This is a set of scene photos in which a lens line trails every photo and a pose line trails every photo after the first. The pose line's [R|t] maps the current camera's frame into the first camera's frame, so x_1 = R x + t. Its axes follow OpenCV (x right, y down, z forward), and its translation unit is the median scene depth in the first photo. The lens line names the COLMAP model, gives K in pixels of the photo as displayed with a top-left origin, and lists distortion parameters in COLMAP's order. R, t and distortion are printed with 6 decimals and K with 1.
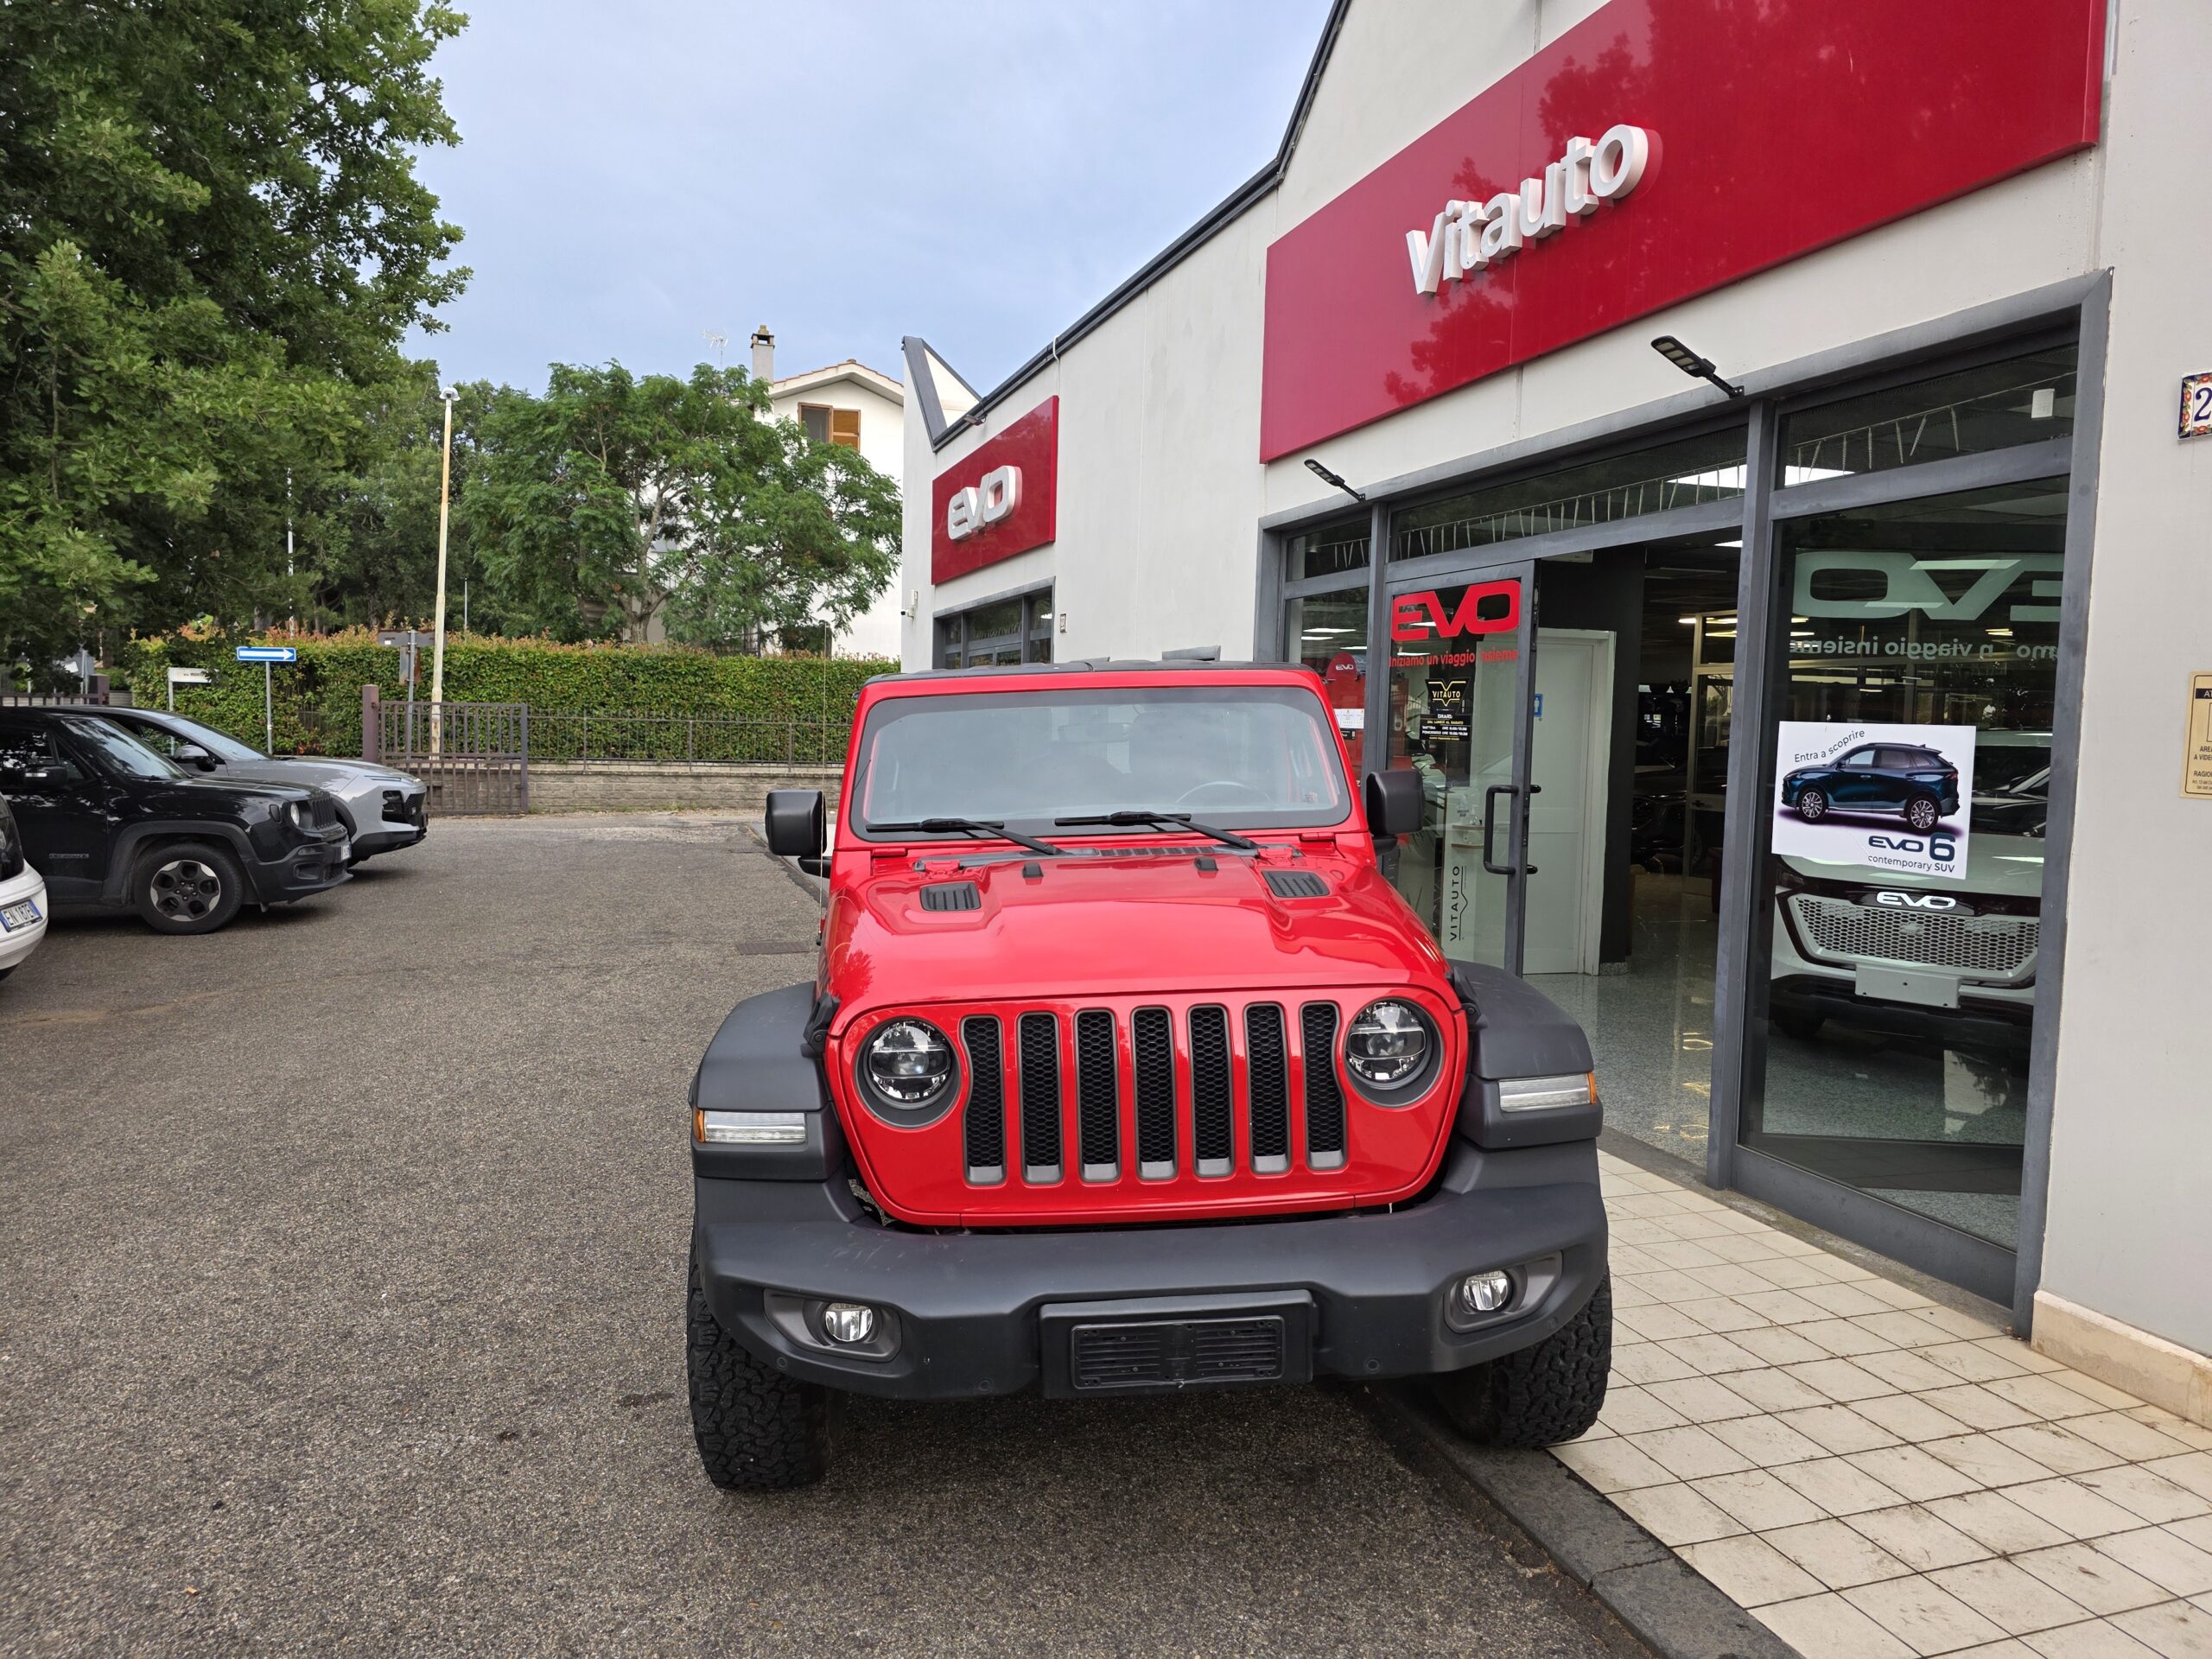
lens RADIAL K [[1480.0, 0, 1079.4], [0, 1480.0, 822.0], [0, 0, 1]] dist [0.056520, -0.049872]
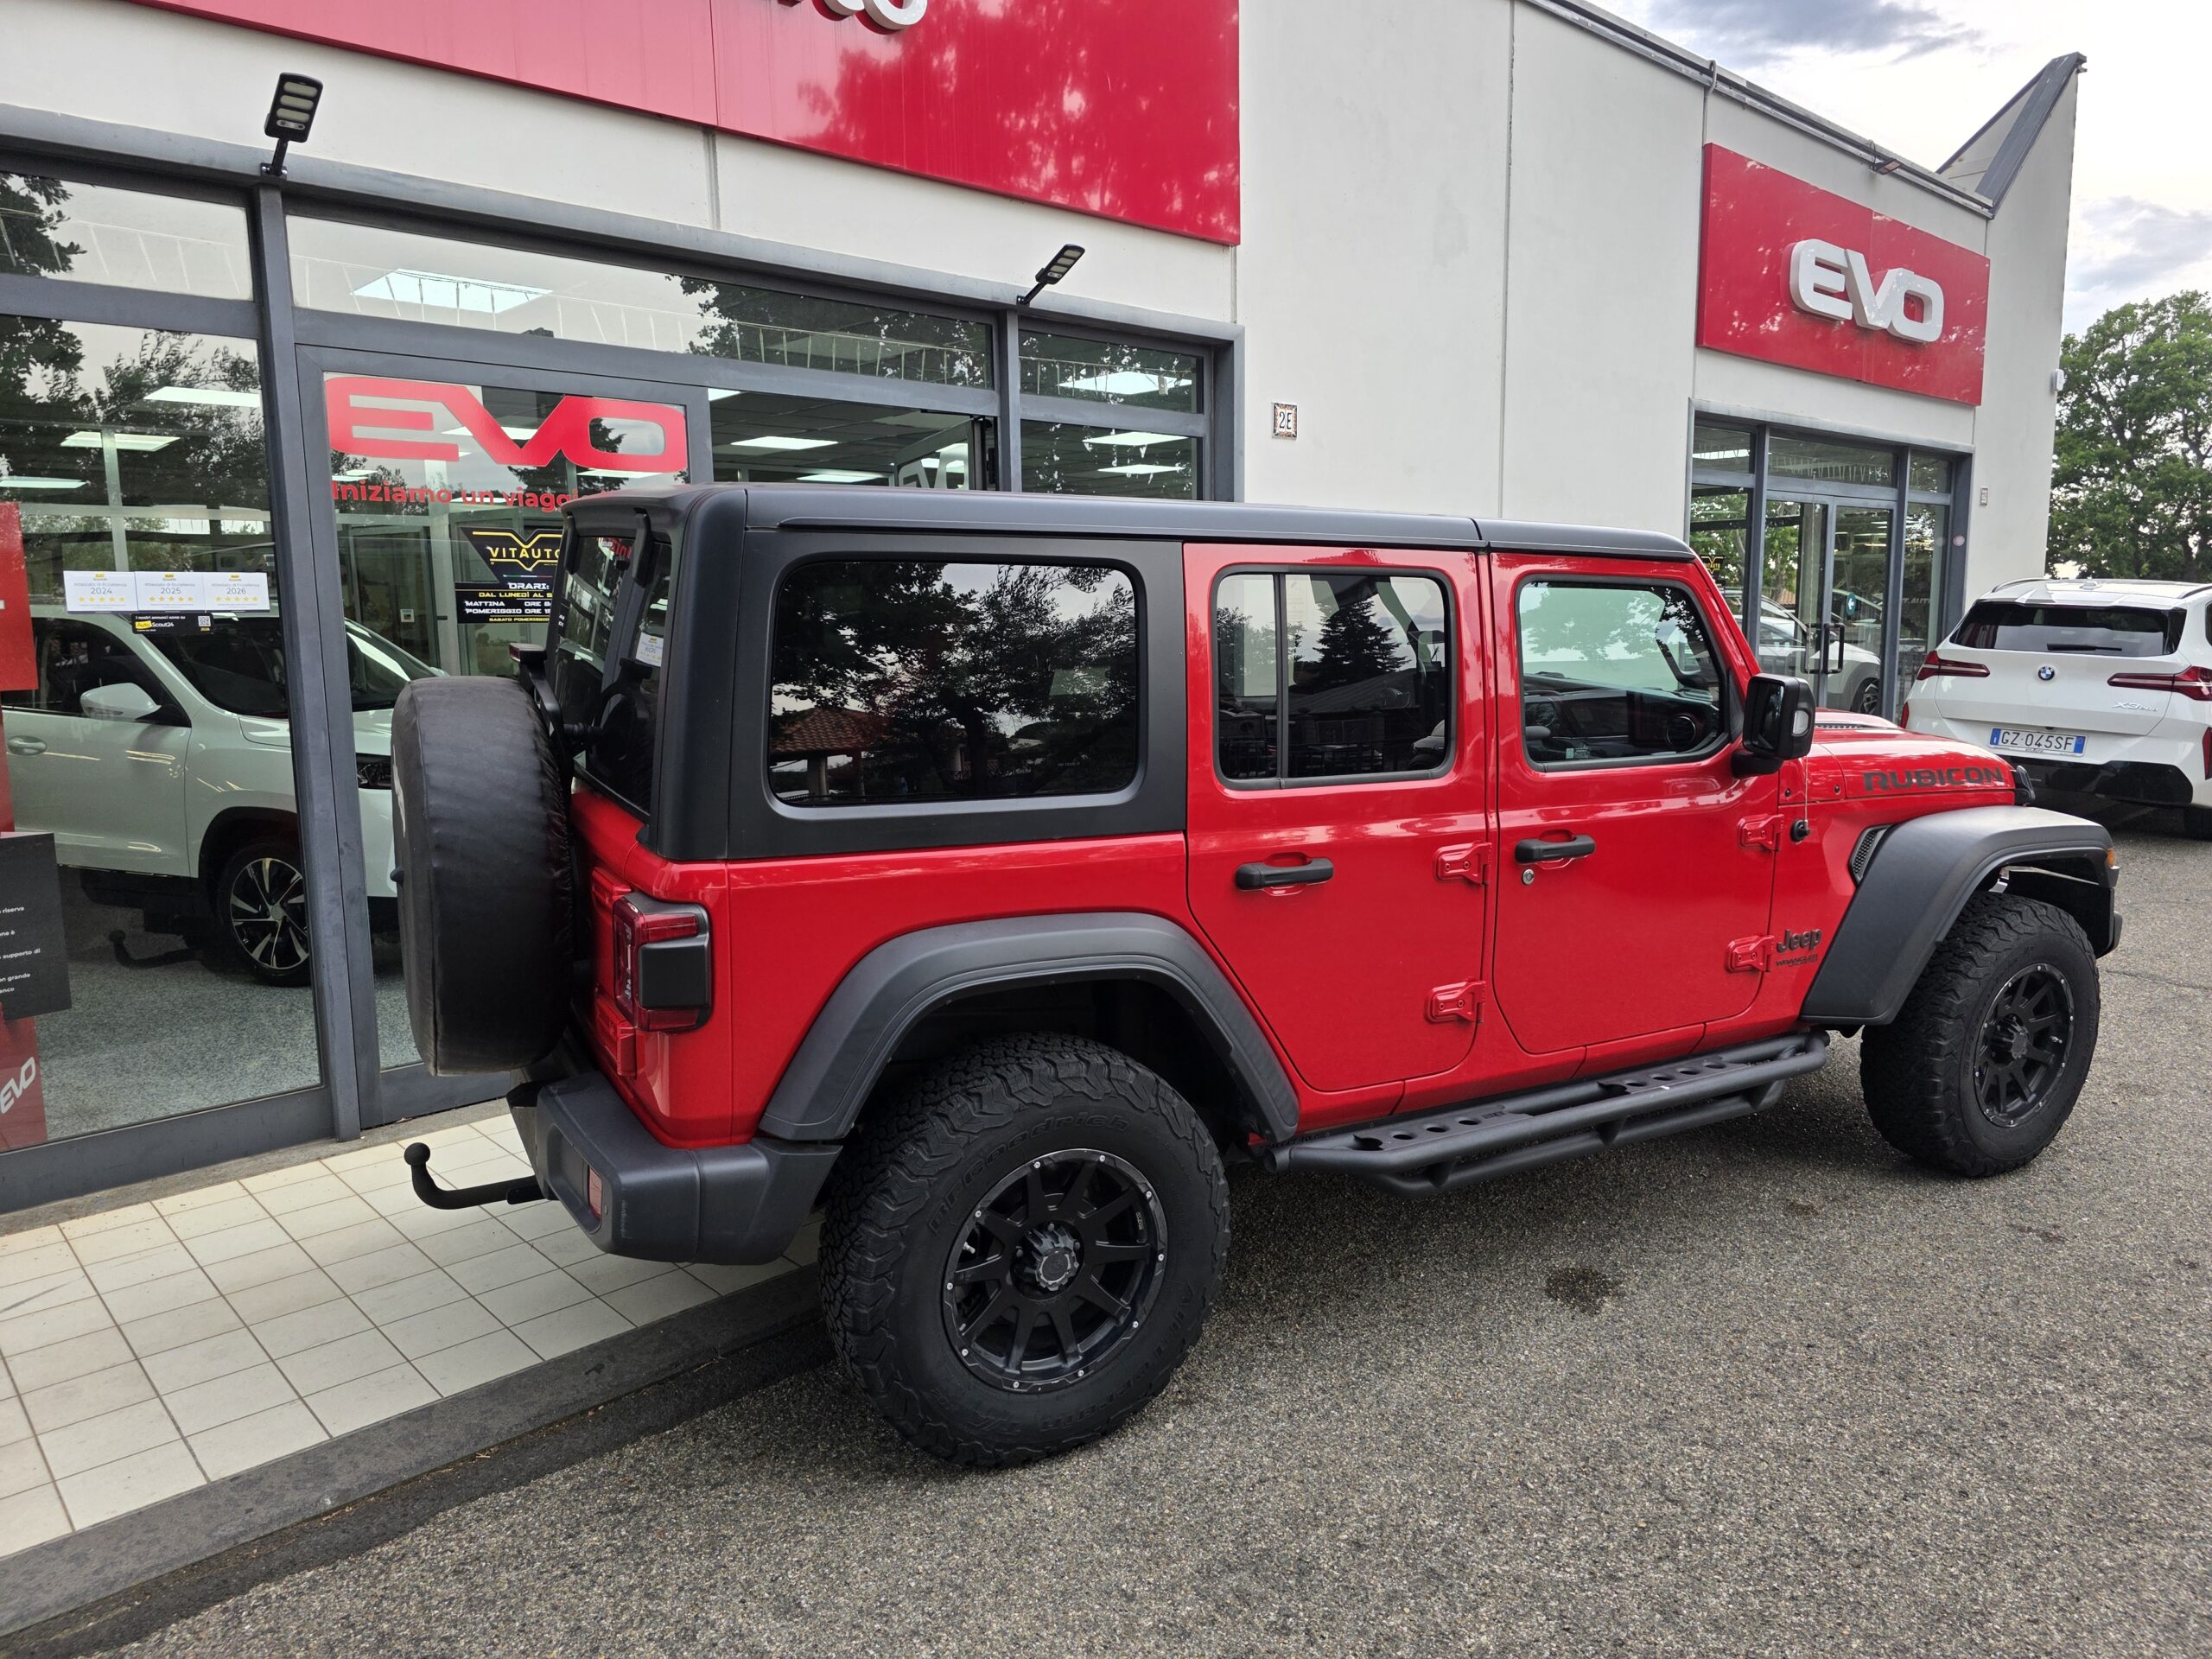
lens RADIAL K [[1485.0, 0, 1109.7], [0, 1485.0, 826.8], [0, 0, 1]] dist [0.058550, -0.050787]
pose [[-0.431993, -0.146577, 0.889886, -0.695494], [0.069165, 0.978414, 0.194735, -0.112087], [-0.899221, 0.145673, -0.412531, 1.511534]]
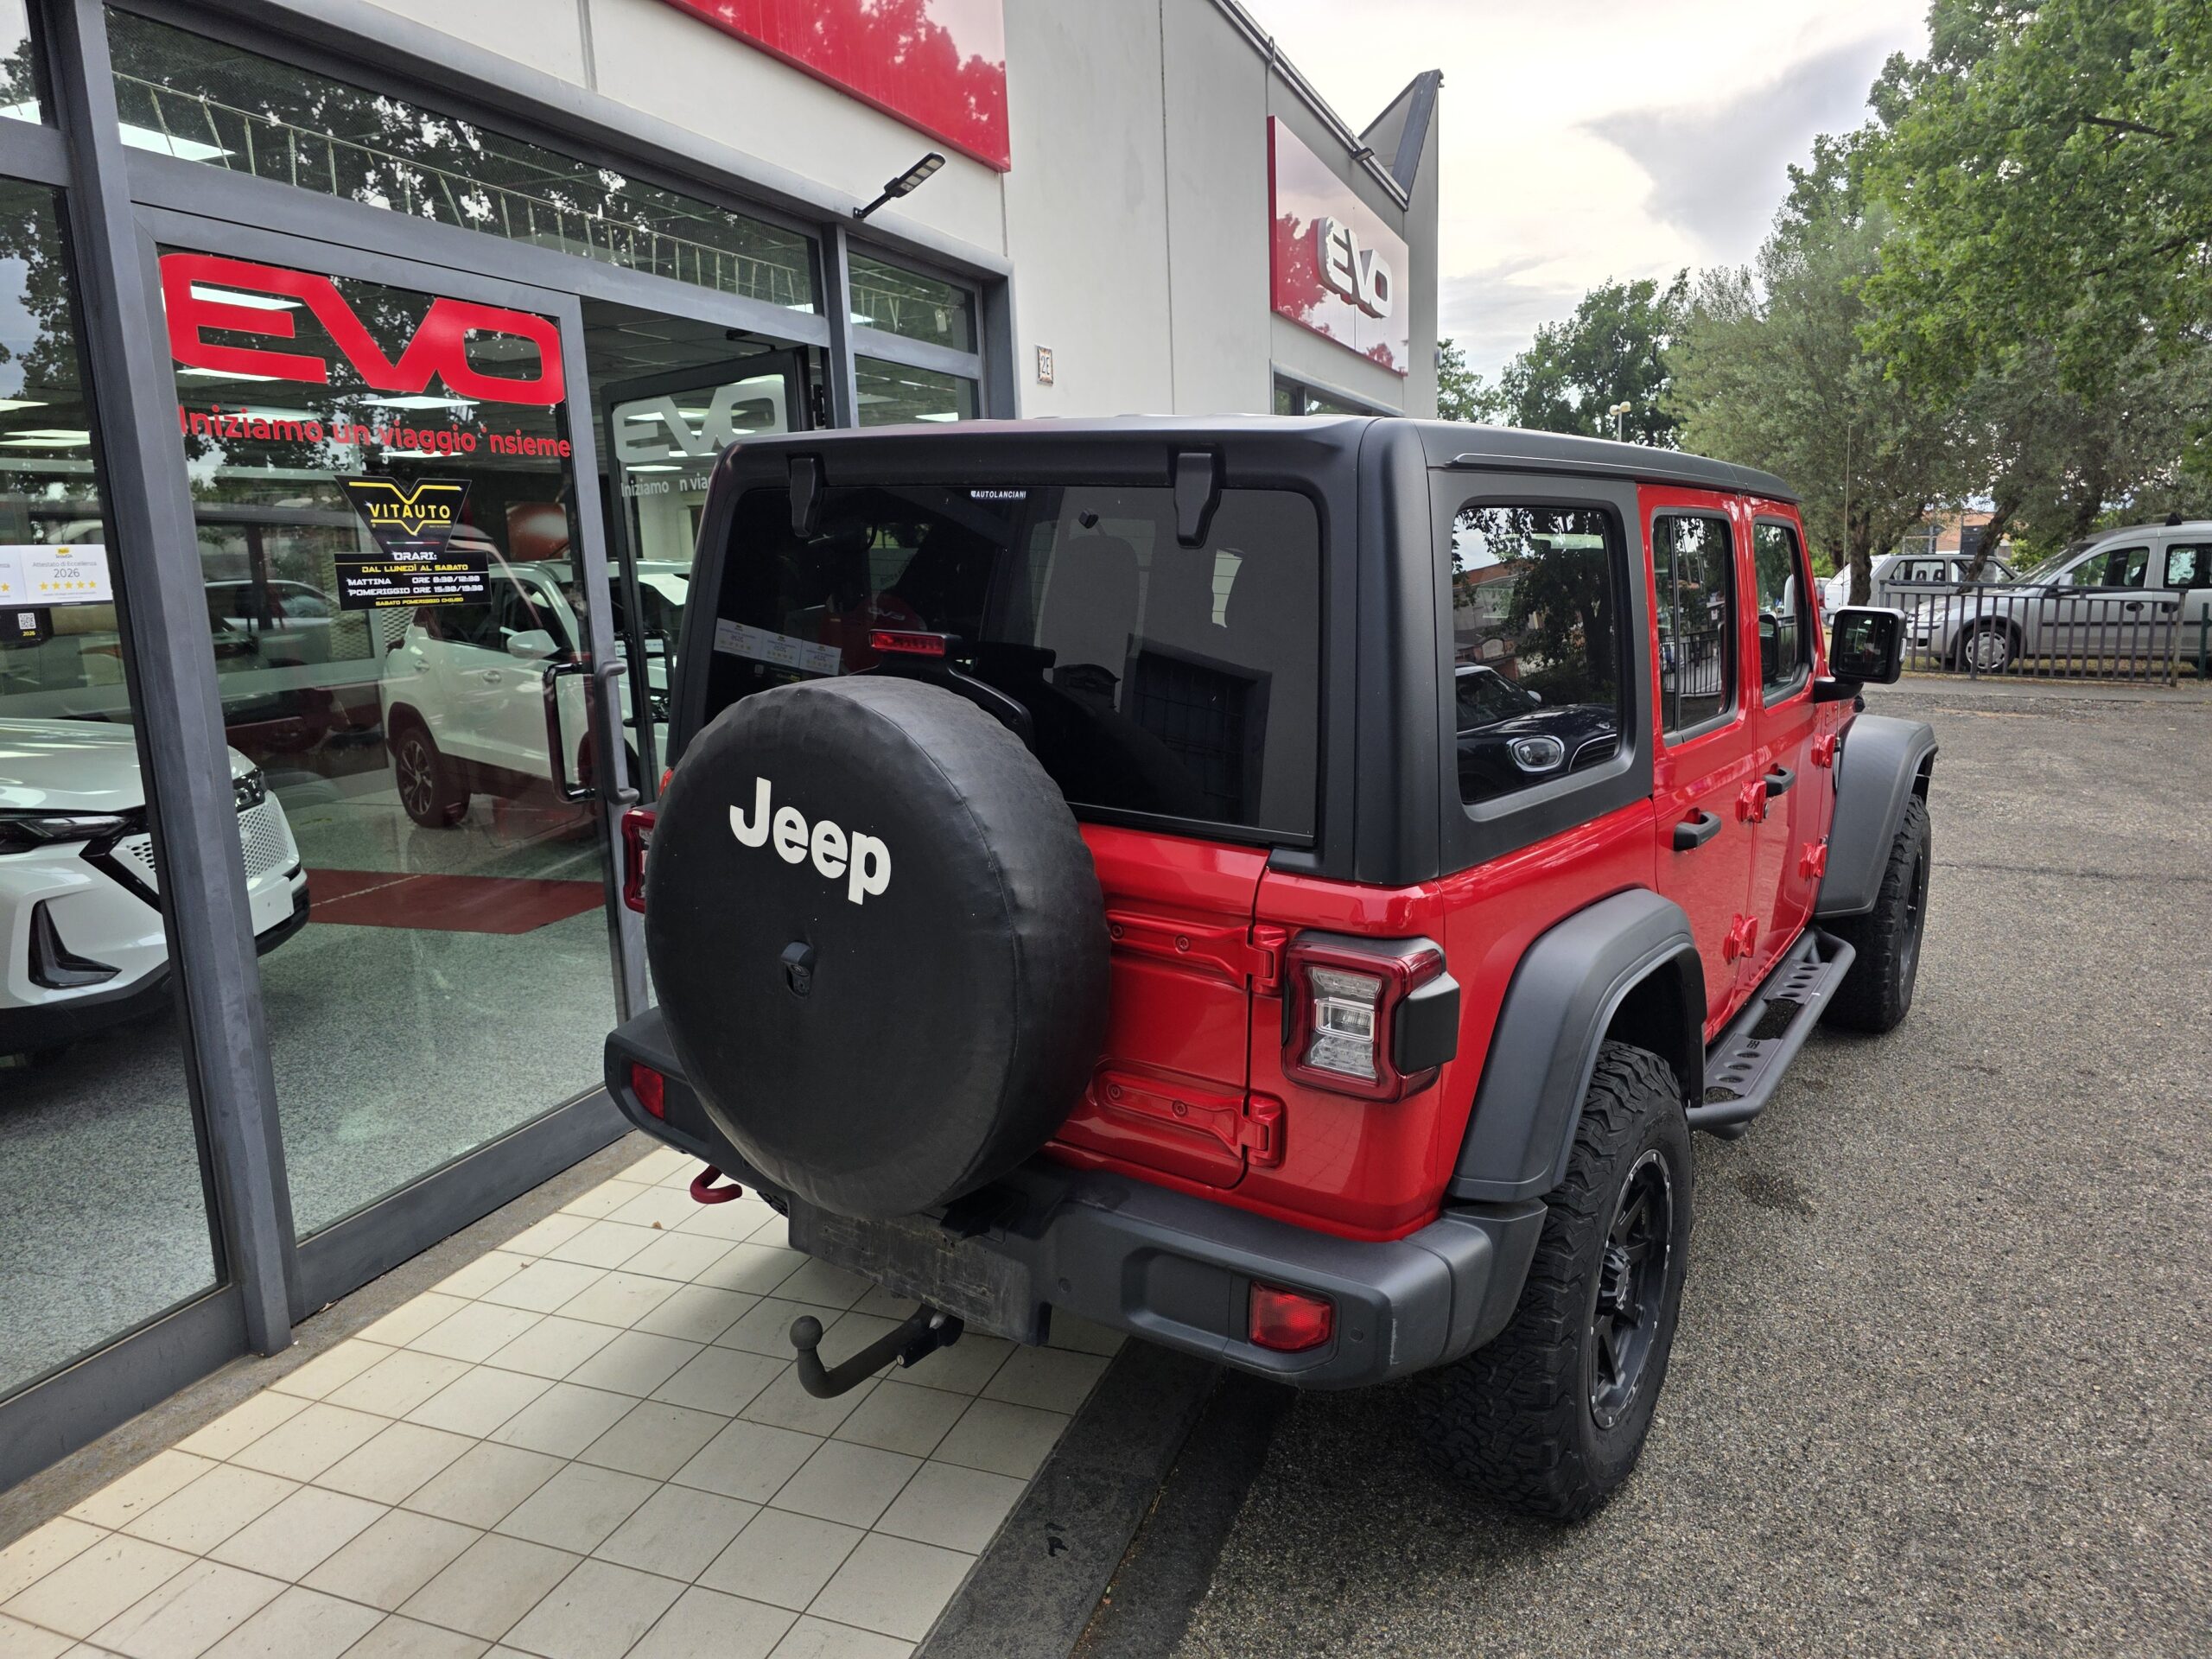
lens RADIAL K [[1483.9, 0, 1106.0], [0, 1483.9, 829.5], [0, 0, 1]] dist [0.061643, -0.056561]
pose [[-0.784650, -0.106550, 0.610714, -0.357045], [0.065911, 0.965198, 0.253079, -0.135384], [-0.616425, 0.238831, -0.750320, 1.791597]]
